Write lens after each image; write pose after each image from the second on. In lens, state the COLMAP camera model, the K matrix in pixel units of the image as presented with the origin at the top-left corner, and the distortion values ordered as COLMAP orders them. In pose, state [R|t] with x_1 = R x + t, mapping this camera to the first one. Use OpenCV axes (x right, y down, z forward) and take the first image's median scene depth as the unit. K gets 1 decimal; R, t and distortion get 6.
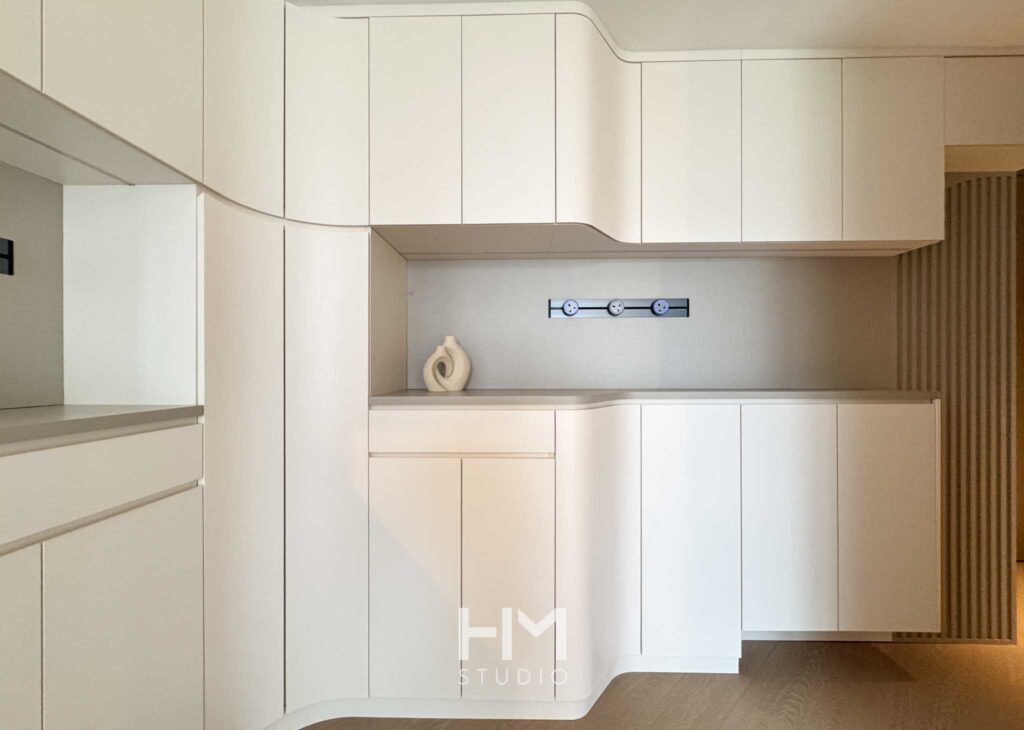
lens RADIAL K [[444.2, 0, 610.1], [0, 444.2, 362.1], [0, 0, 1]] dist [0.000663, -0.000479]
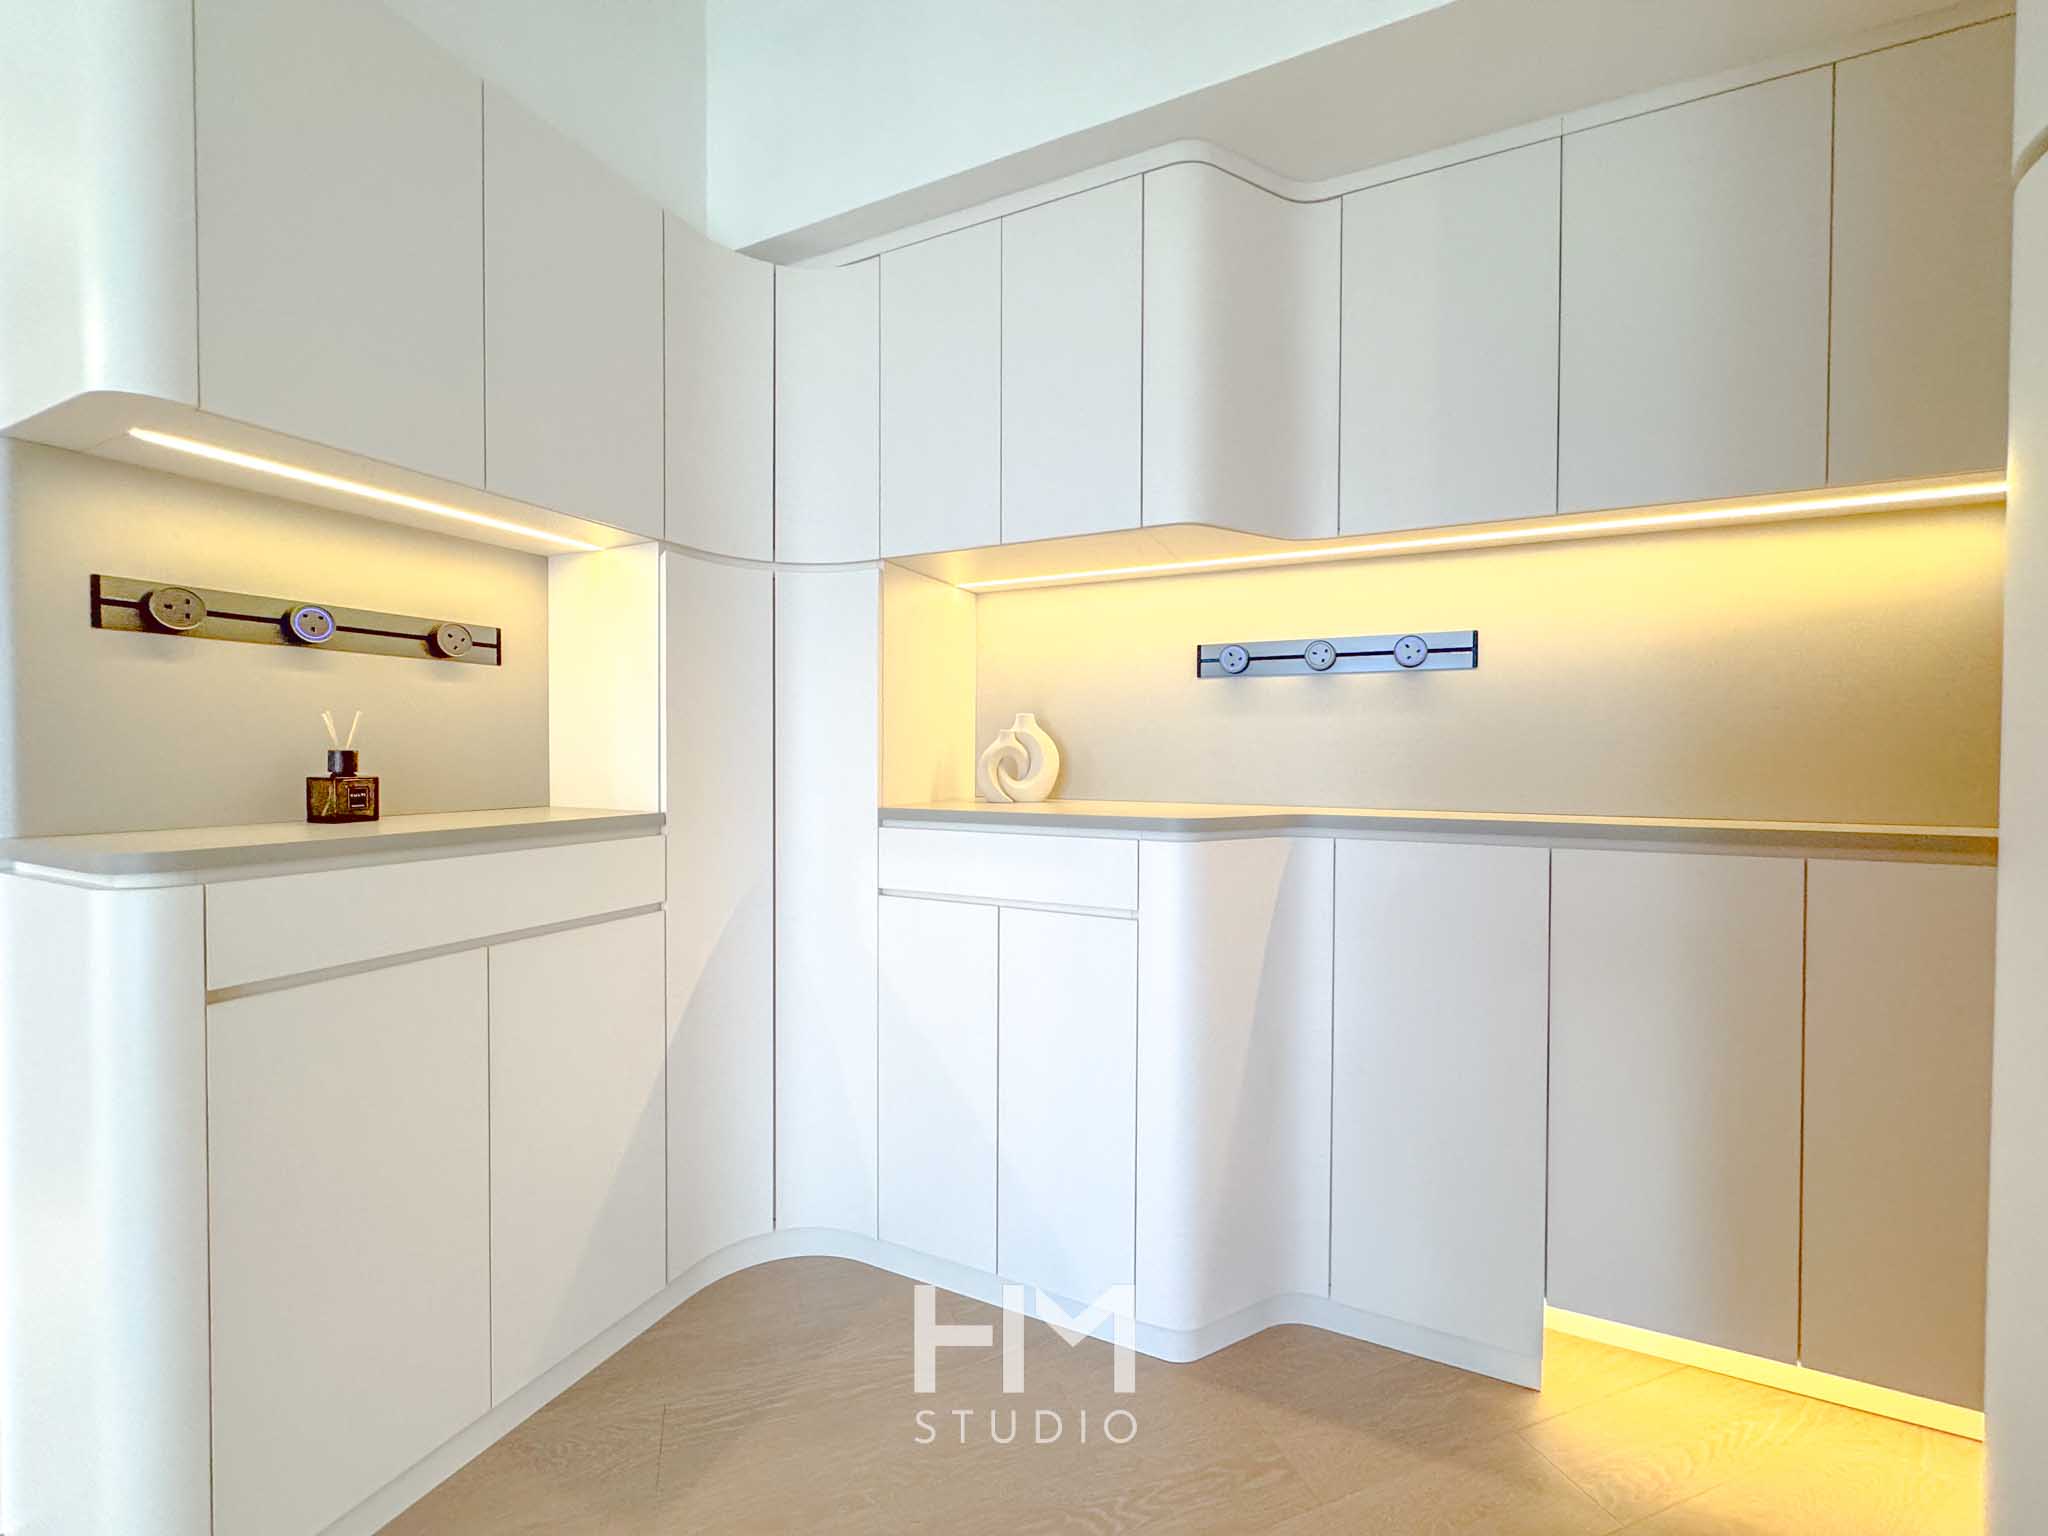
lens RADIAL K [[814.9, 0, 1053.0], [0, 814.9, 763.1], [0, 0, 1]] dist [-0.000165, -0.000078]
pose [[0.918299, 0.011800, -0.395712, 0.153677], [-0.005700, 0.999846, 0.016587, -0.010470], [0.395847, -0.012976, 0.918225, -0.043141]]
